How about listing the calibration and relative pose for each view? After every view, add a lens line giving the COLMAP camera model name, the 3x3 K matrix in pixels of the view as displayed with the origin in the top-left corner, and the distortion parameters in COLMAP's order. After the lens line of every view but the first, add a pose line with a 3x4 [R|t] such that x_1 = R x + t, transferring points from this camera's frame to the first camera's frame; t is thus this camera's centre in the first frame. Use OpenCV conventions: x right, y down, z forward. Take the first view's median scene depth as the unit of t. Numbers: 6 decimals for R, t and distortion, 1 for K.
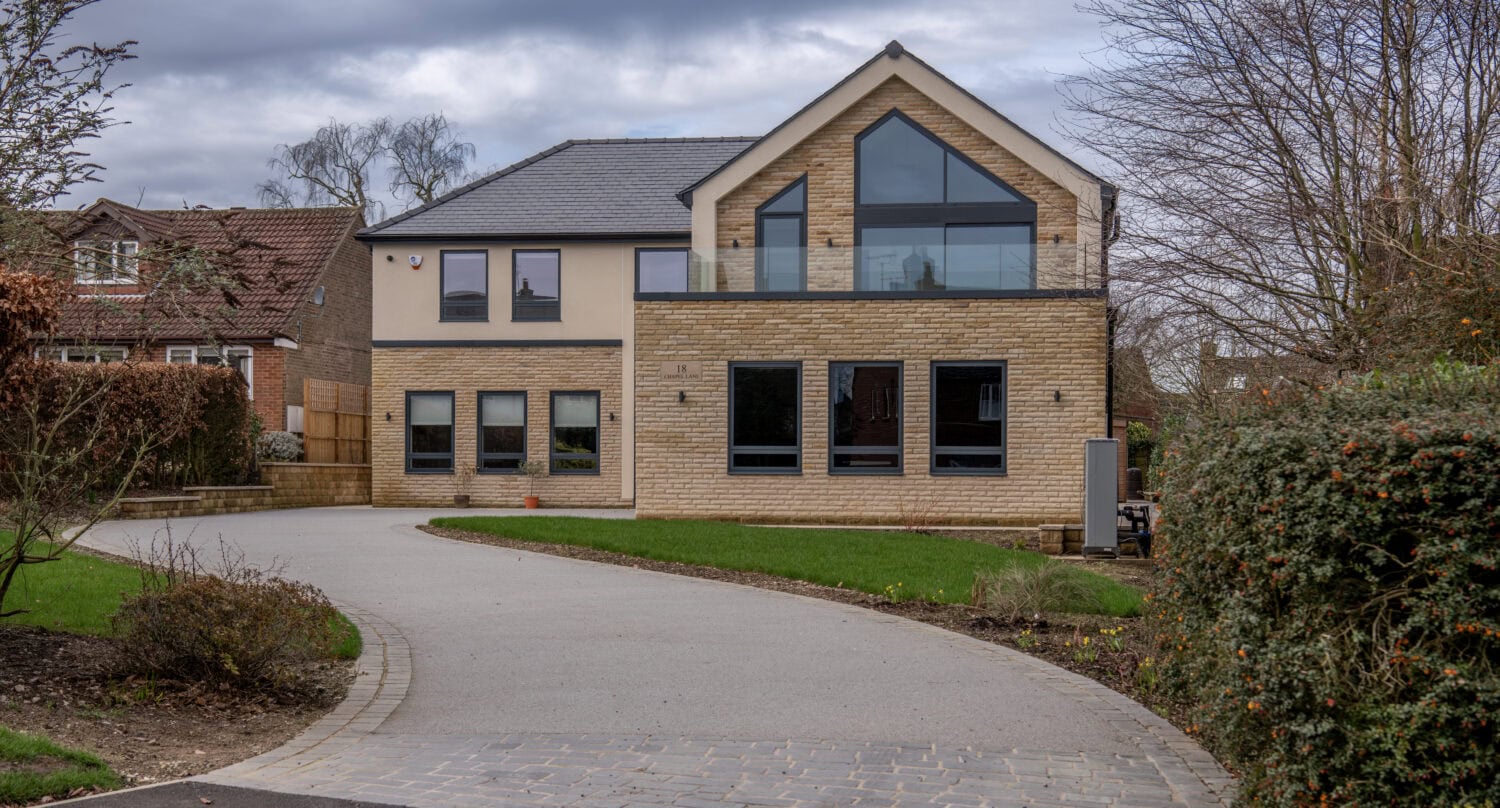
lens RADIAL K [[2026.2, 0, 743.9], [0, 2026.2, 447.6], [0, 0, 1]] dist [0.009635, 0.040221]
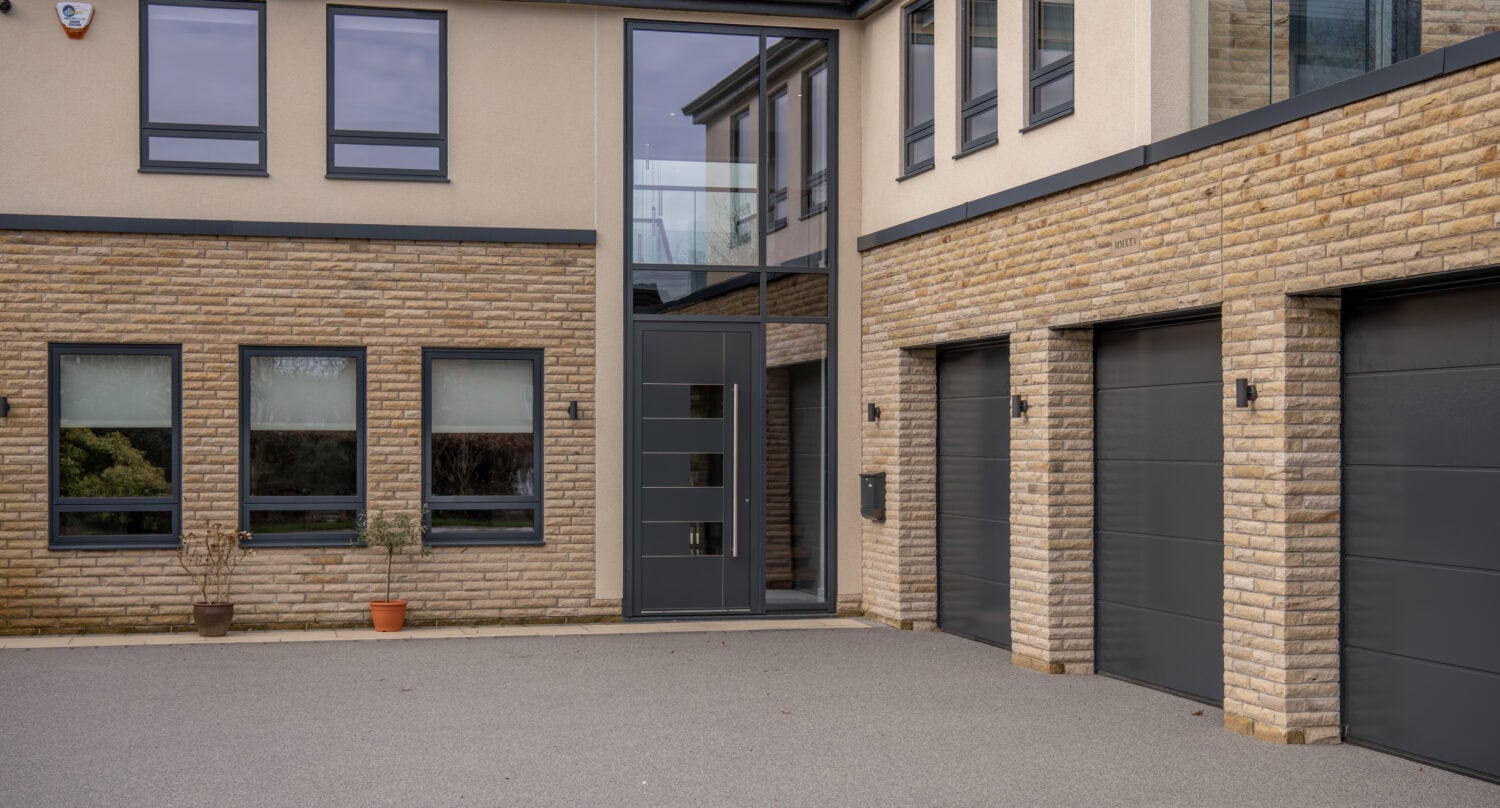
lens RADIAL K [[2026.2, 0, 743.9], [0, 2026.2, 447.6], [0, 0, 1]] dist [0.009635, 0.040221]
pose [[0.934068, -0.003113, 0.357081, -0.218266], [-0.002865, 0.999865, 0.016210, -0.016918], [-0.357083, -0.016164, 0.933933, 0.692678]]
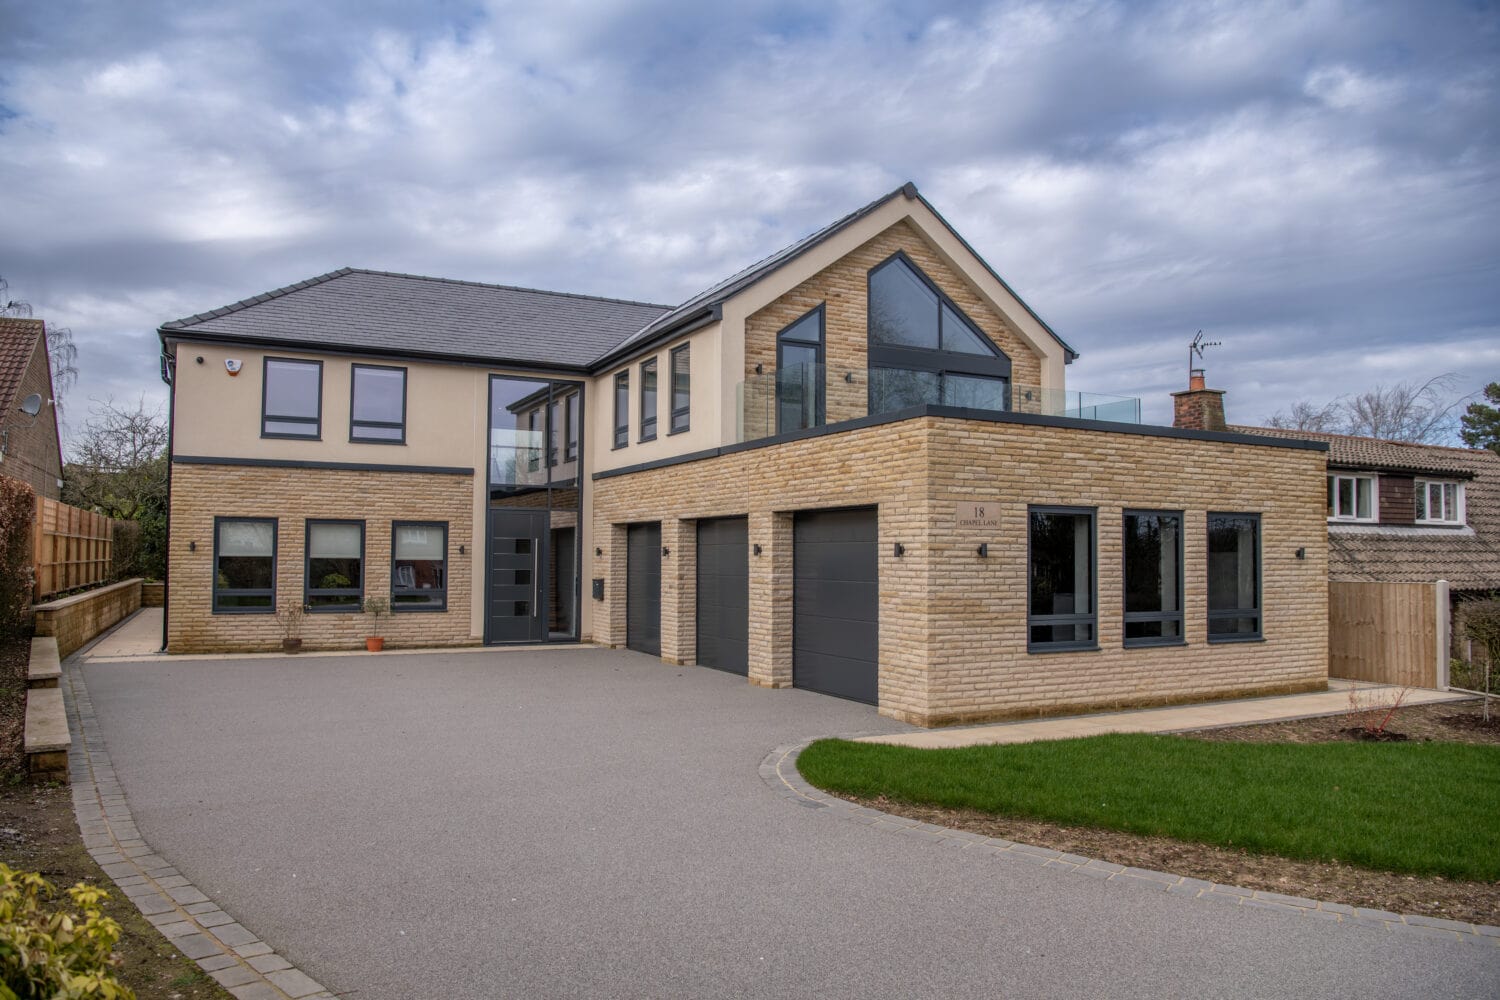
lens RADIAL K [[1037.0, 0, 750.0], [0, 1037.0, 500.0], [0, 0, 1]] dist [-0.078207, 0.004014]
pose [[0.828956, 0.033337, 0.558319, -0.262733], [-0.010560, 0.998977, -0.043971, -0.022068], [-0.559214, 0.030554, 0.828460, 0.623696]]
